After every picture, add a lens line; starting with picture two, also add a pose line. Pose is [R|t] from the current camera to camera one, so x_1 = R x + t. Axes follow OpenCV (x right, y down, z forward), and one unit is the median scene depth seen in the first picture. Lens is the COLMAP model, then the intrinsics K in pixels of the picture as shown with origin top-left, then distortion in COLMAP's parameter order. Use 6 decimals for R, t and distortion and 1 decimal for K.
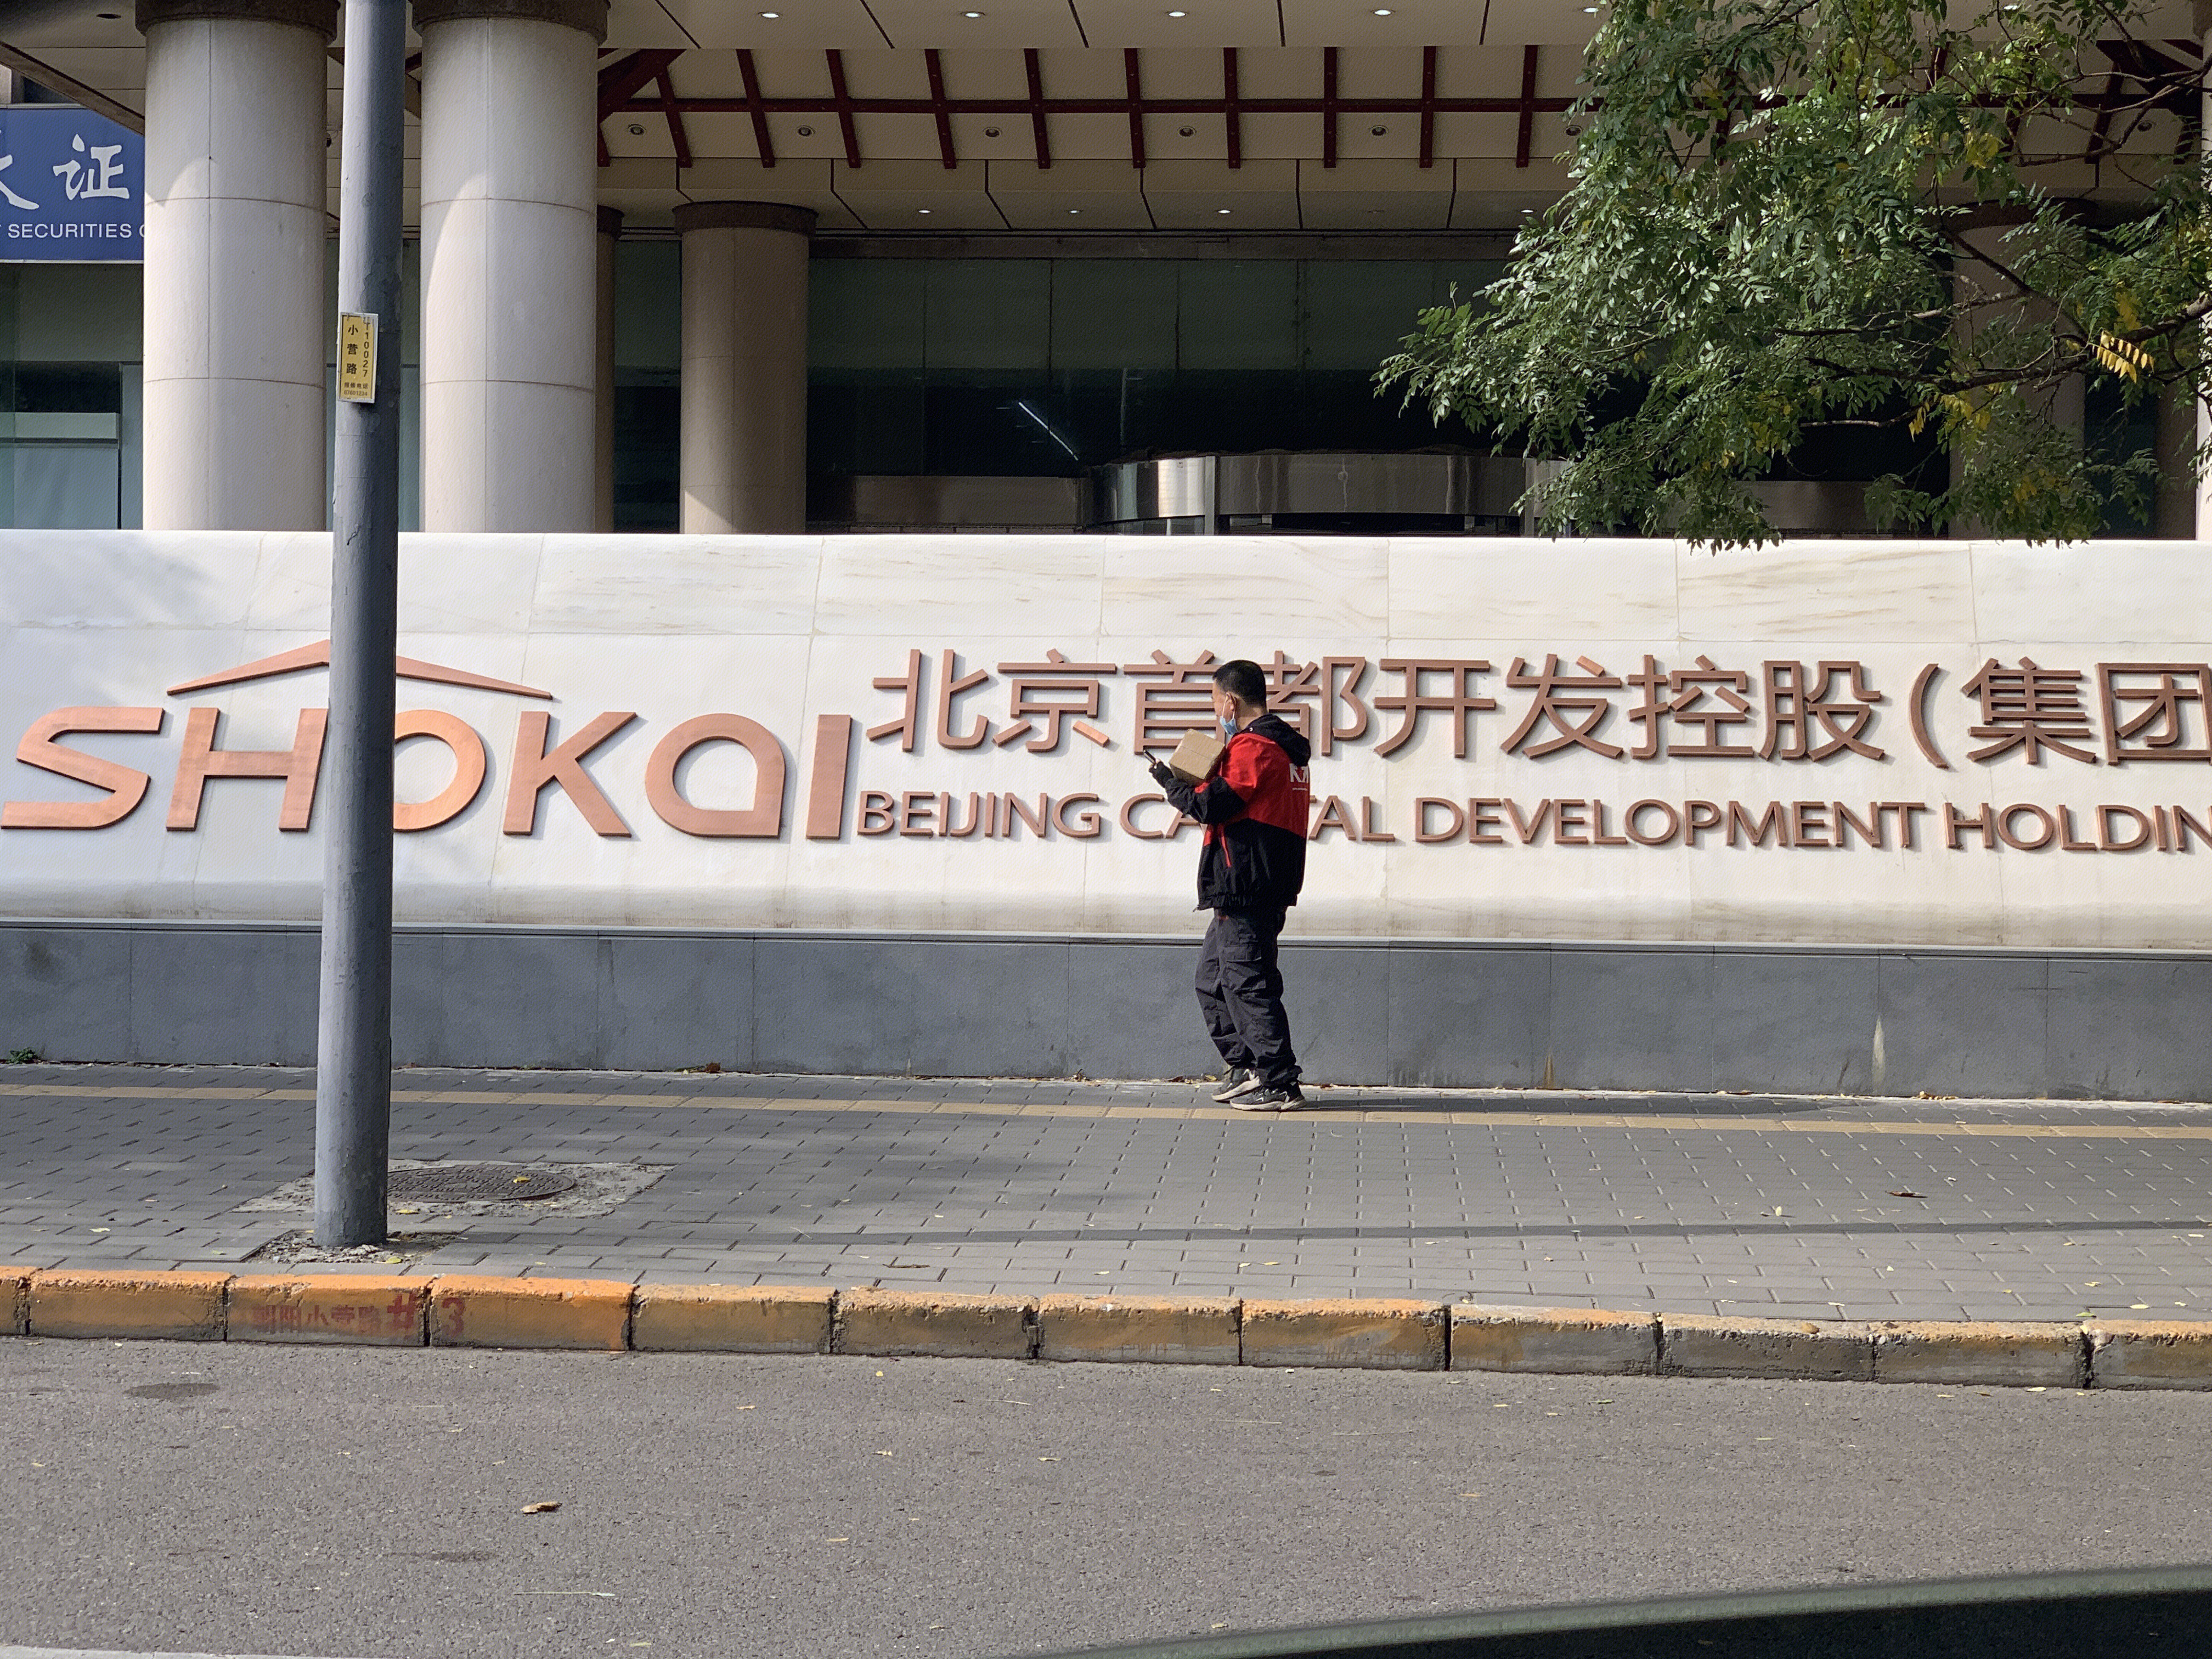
lens RADIAL K [[3351.7, 0, 1036.4], [0, 3351.7, 1104.8], [0, 0, 1]] dist [0.066542, 0.233306]
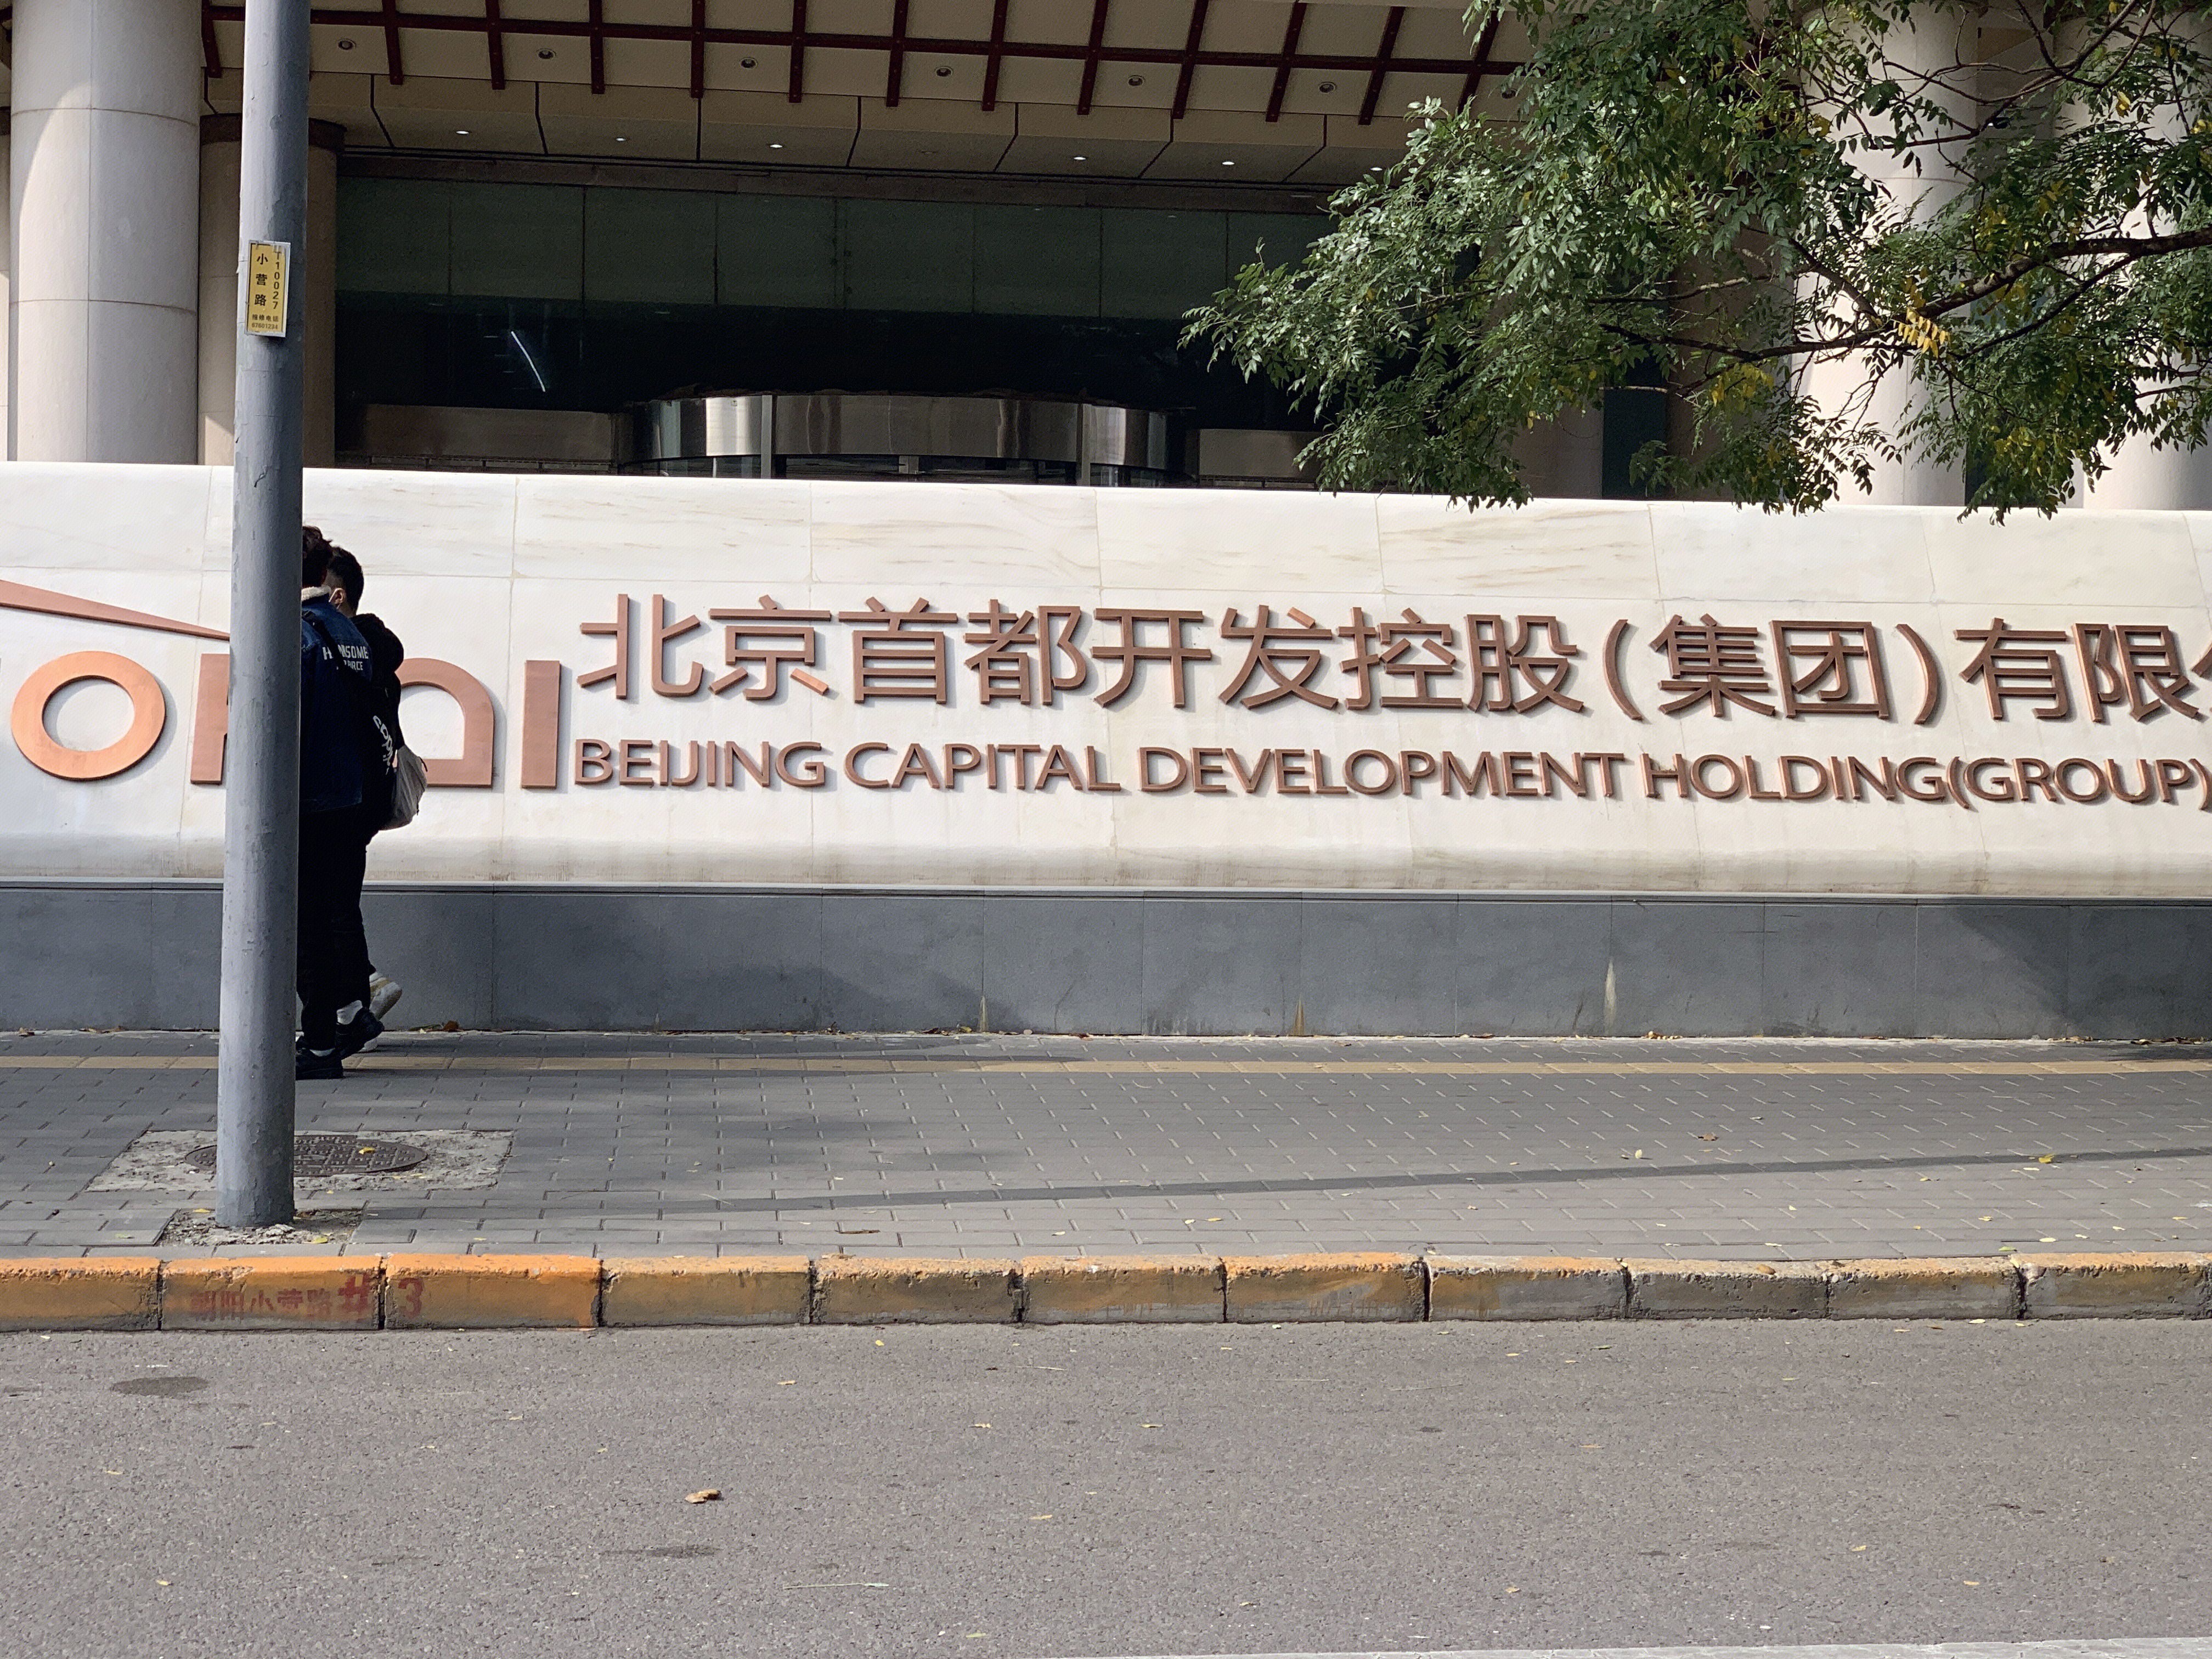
lens RADIAL K [[3351.7, 0, 1036.4], [0, 3351.7, 1104.8], [0, 0, 1]] dist [0.066542, 0.233306]
pose [[0.981928, -0.019573, 0.188238, -0.114316], [0.015957, 0.999658, 0.020704, -0.005798], [-0.188579, -0.017326, 0.981905, 0.015730]]
